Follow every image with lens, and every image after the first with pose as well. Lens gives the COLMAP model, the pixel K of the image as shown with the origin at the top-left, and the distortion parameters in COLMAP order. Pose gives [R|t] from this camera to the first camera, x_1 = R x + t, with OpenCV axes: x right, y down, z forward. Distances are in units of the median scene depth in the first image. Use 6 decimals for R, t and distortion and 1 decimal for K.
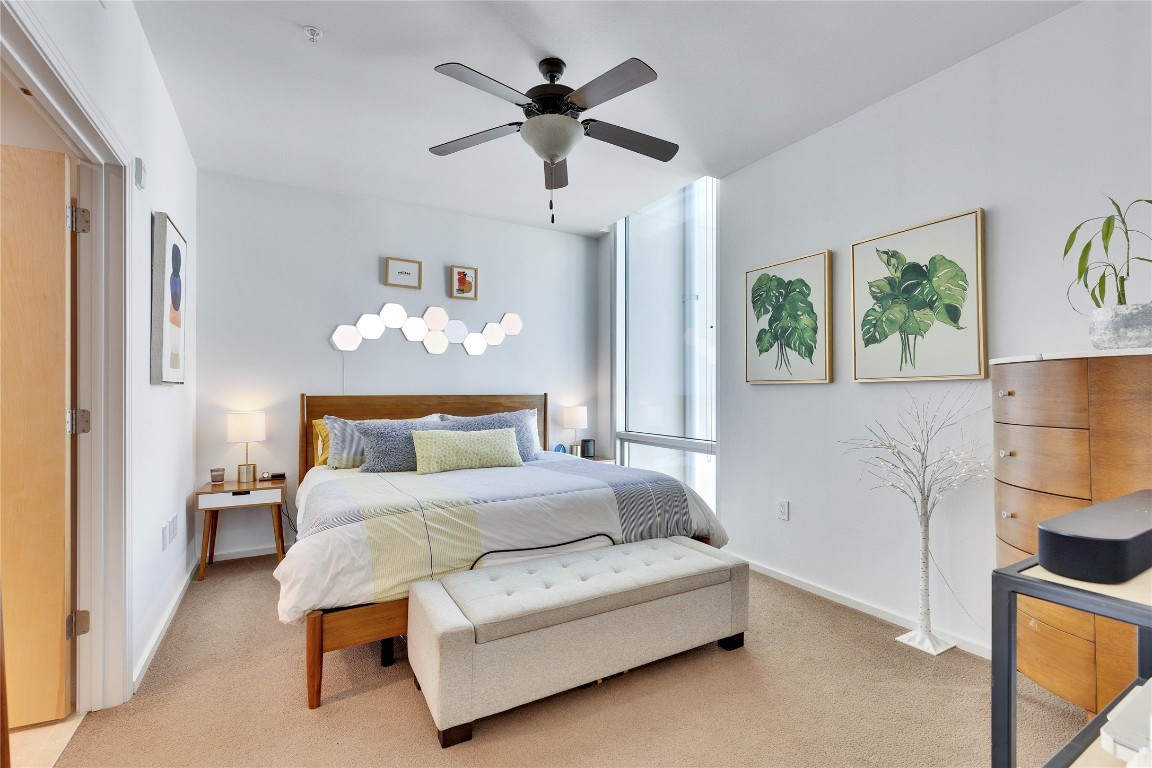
lens RADIAL K [[516.3, 0, 575.9], [0, 516.3, 388.4], [0, 0, 1]] dist [0.002716, -0.001017]
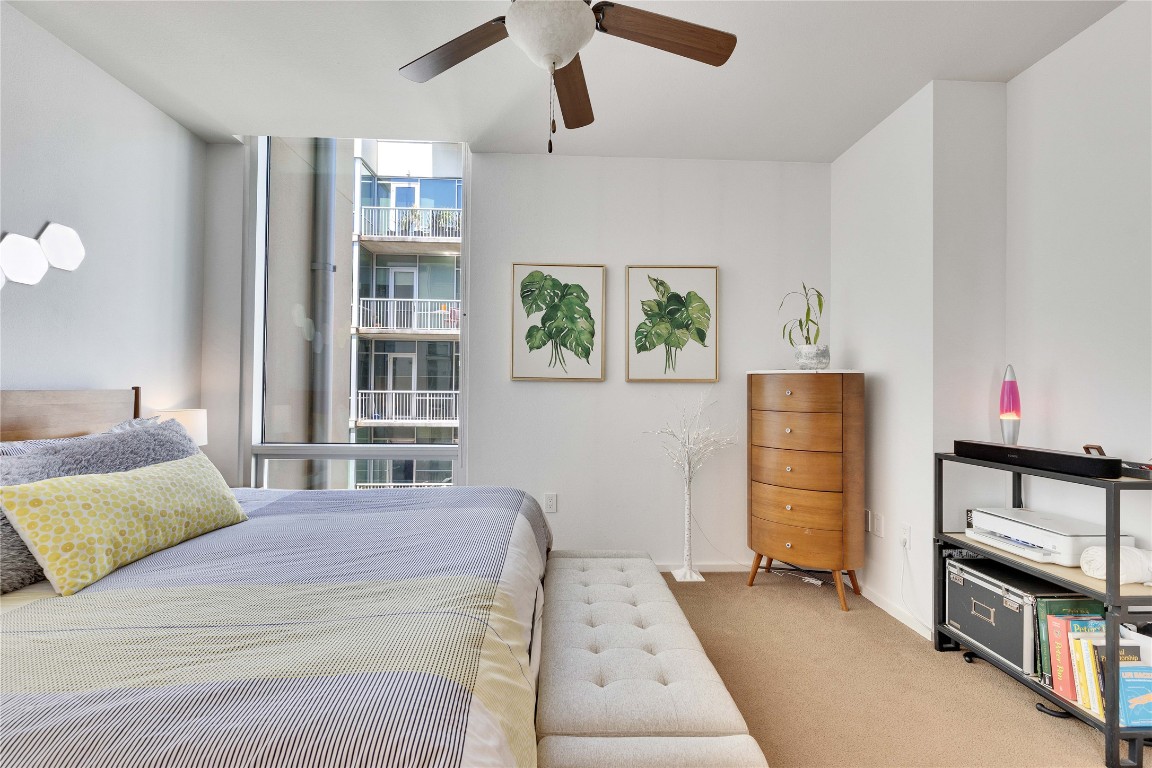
lens RADIAL K [[516.3, 0, 571.8], [0, 516.3, 381.5], [0, 0, 1]] dist [0.002716, -0.001017]
pose [[0.452406, 0.015869, 0.891671, -0.540156], [-0.016335, 0.999821, -0.009507, 0.001131], [-0.891663, -0.010264, 0.452584, 0.529374]]
